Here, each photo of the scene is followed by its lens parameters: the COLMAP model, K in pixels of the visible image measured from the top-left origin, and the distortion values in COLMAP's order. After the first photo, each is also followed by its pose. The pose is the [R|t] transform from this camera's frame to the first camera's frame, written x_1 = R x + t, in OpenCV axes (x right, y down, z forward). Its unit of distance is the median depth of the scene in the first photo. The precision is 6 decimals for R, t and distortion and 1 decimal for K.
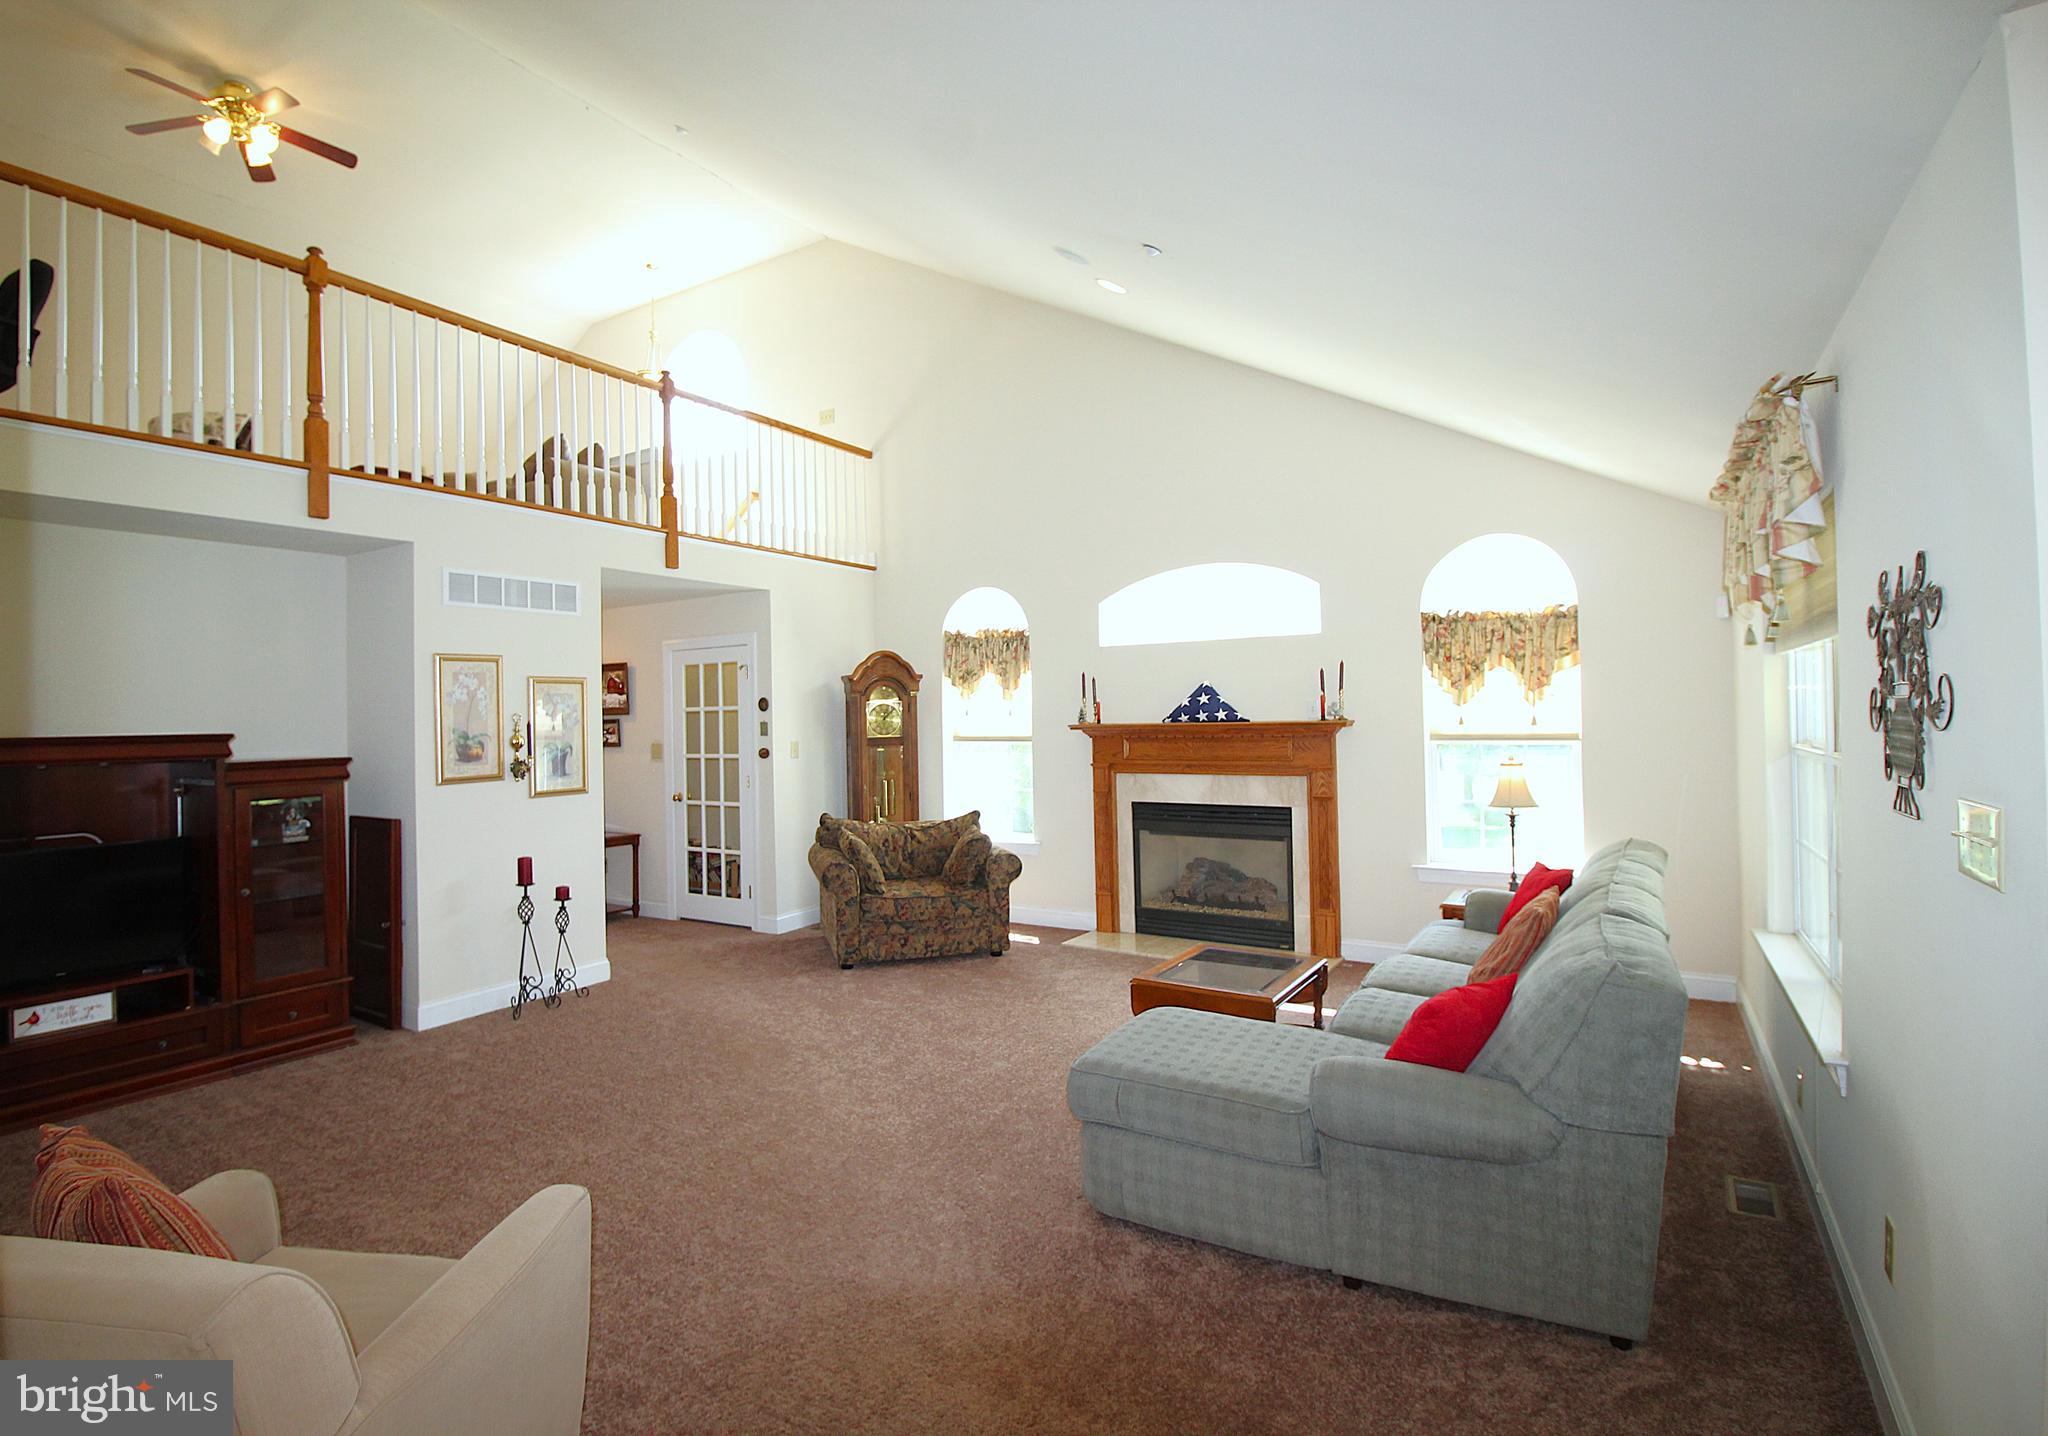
lens RADIAL K [[985.6, 0, 1022.3], [0, 985.6, 700.3], [0, 0, 1]] dist [-0.002065, -0.000557]
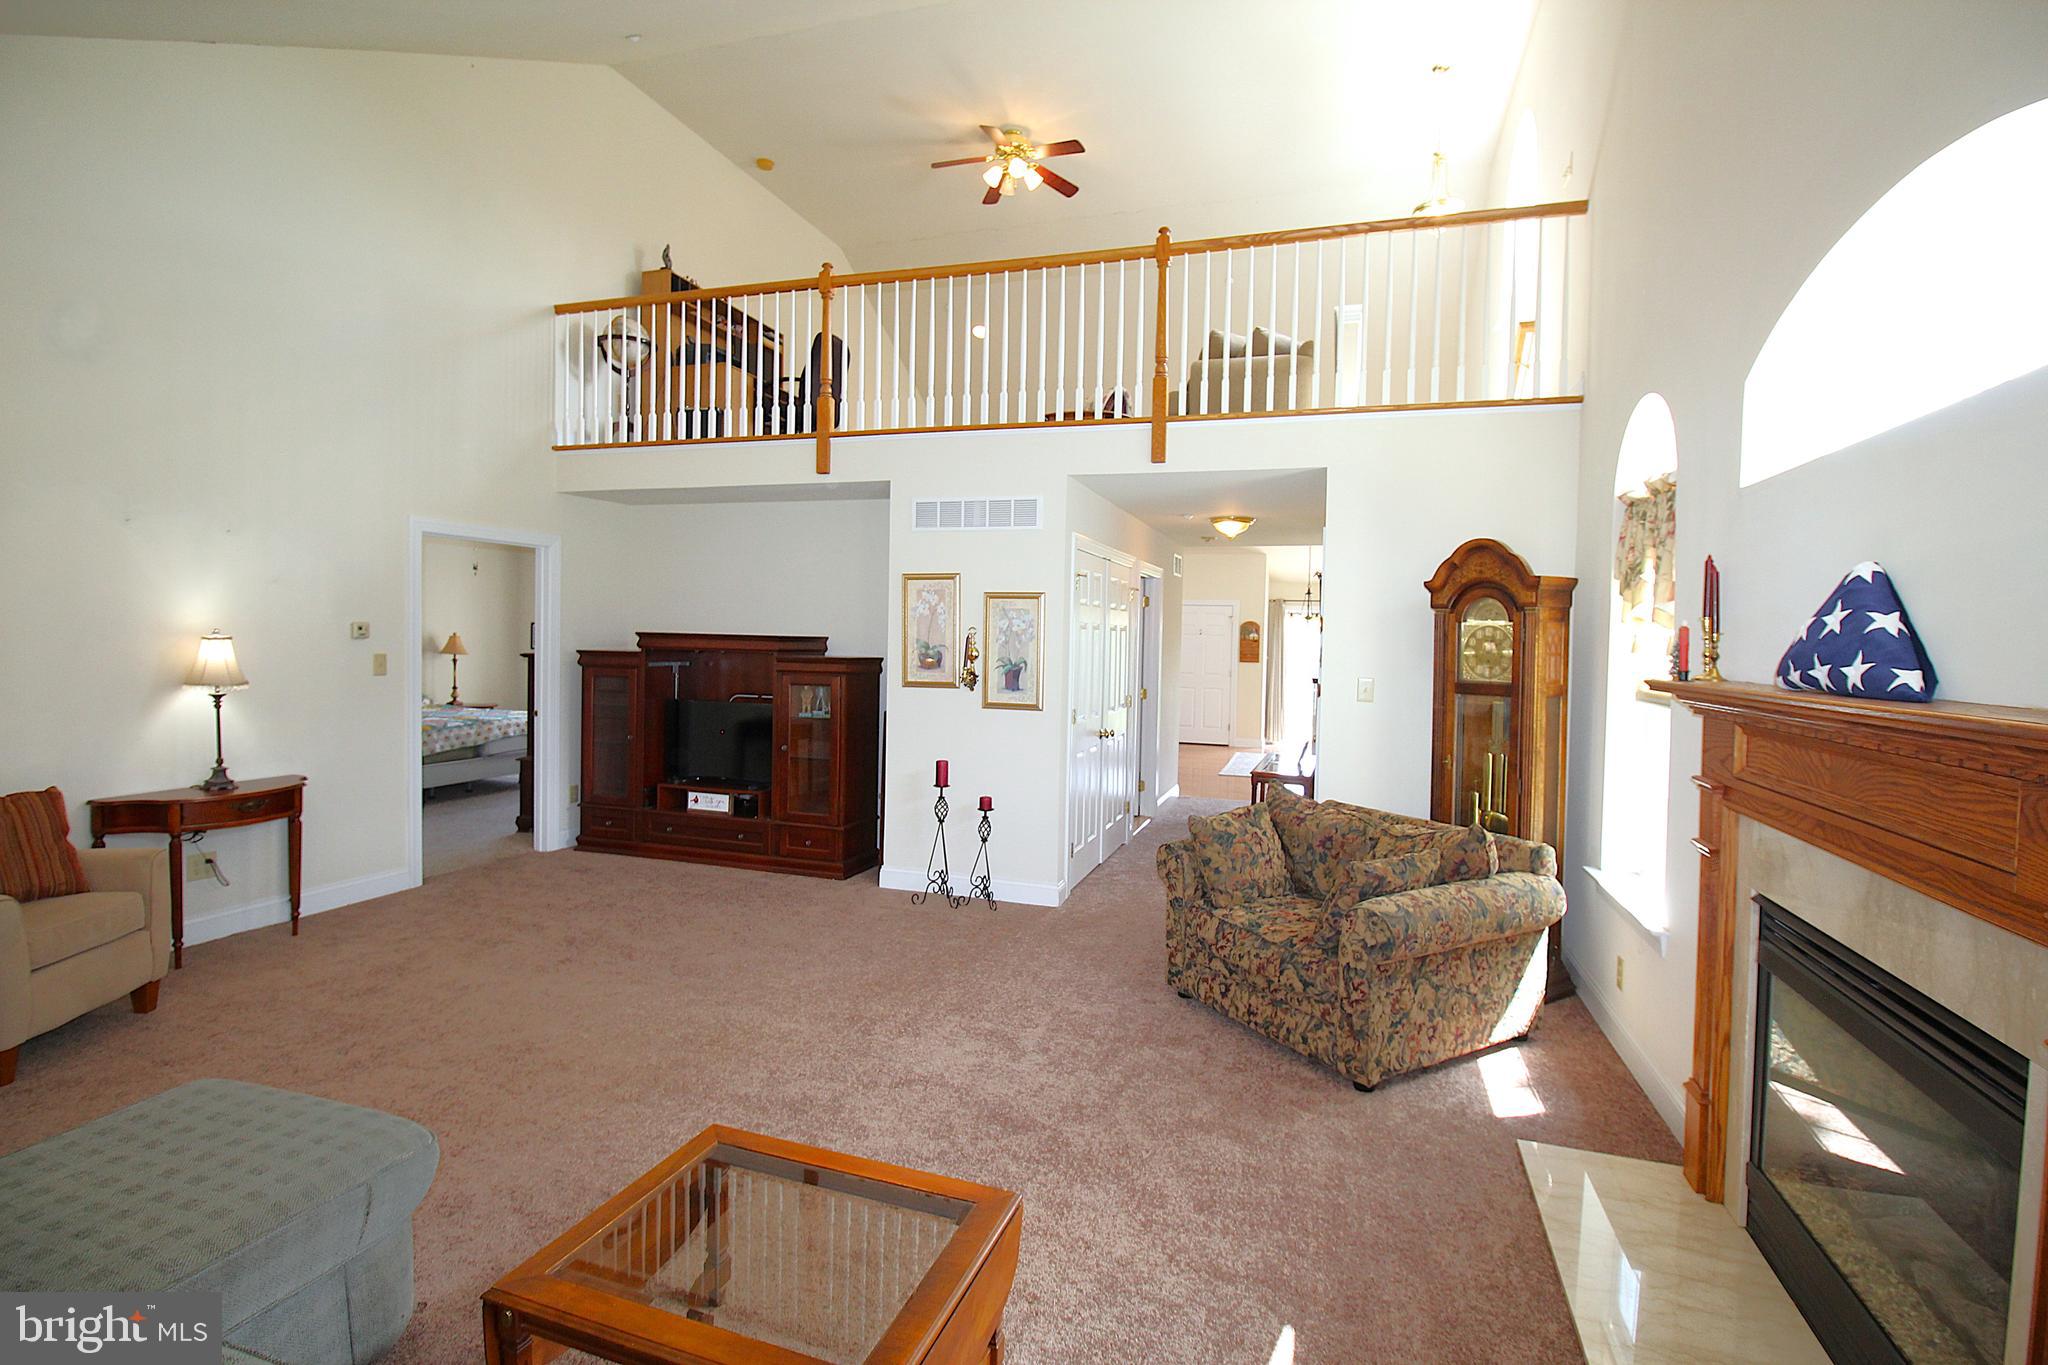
lens RADIAL K [[942.0, 0, 1032.4], [0, 942.0, 668.1], [0, 0, 1]] dist [0.004001, -0.013648]
pose [[0.246325, 0.055257, -0.967611, 0.471764], [-0.011464, 0.998470, 0.054101, 0.001512], [0.969119, -0.002233, 0.246582, 0.781477]]
